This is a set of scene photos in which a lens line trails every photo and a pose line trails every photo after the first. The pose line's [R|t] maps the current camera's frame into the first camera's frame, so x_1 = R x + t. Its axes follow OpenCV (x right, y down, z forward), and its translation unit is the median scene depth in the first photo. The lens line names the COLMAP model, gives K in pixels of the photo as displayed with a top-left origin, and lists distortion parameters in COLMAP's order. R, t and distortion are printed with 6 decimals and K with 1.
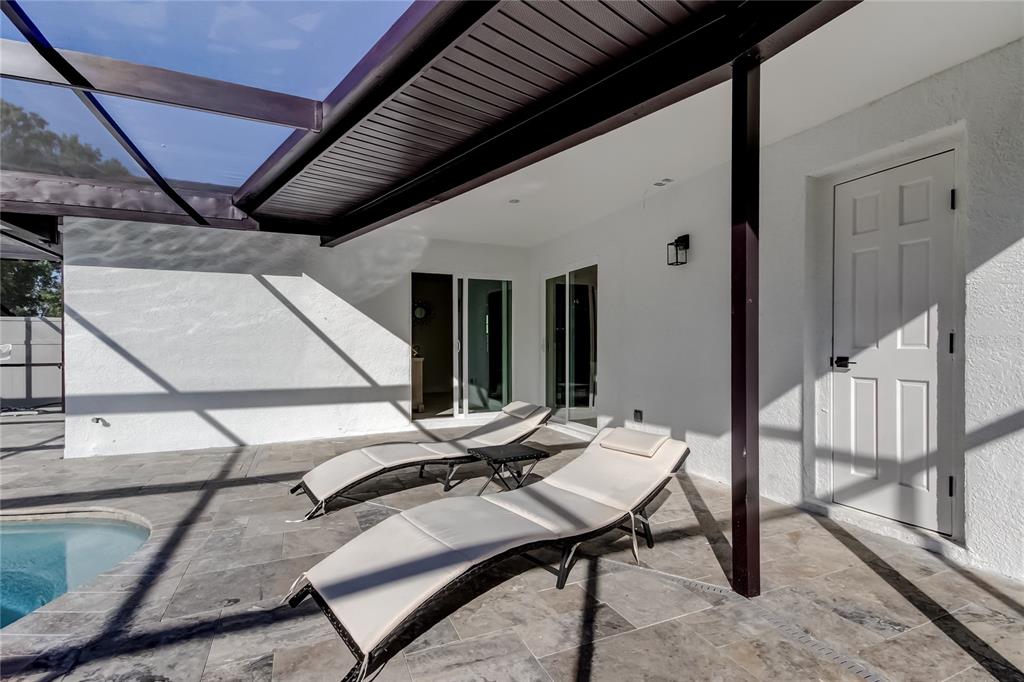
lens RADIAL K [[472.4, 0, 515.0], [0, 472.4, 348.8], [0, 0, 1]] dist [0.002849, -0.000033]
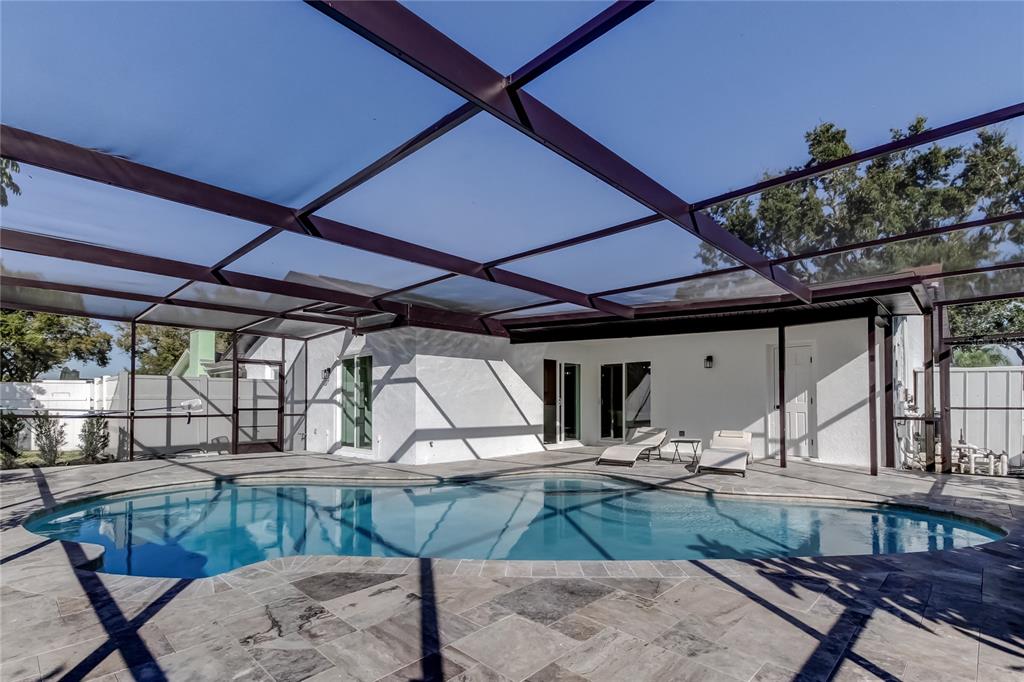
lens RADIAL K [[490.8, 0, 510.7], [0, 490.8, 399.6], [0, 0, 1]] dist [0.002874, 0.000131]
pose [[0.927421, 0.004694, 0.373989, -1.027567], [0.000171, 0.999916, -0.012973, 0.009410], [-0.374018, 0.012096, 0.927343, -0.627401]]
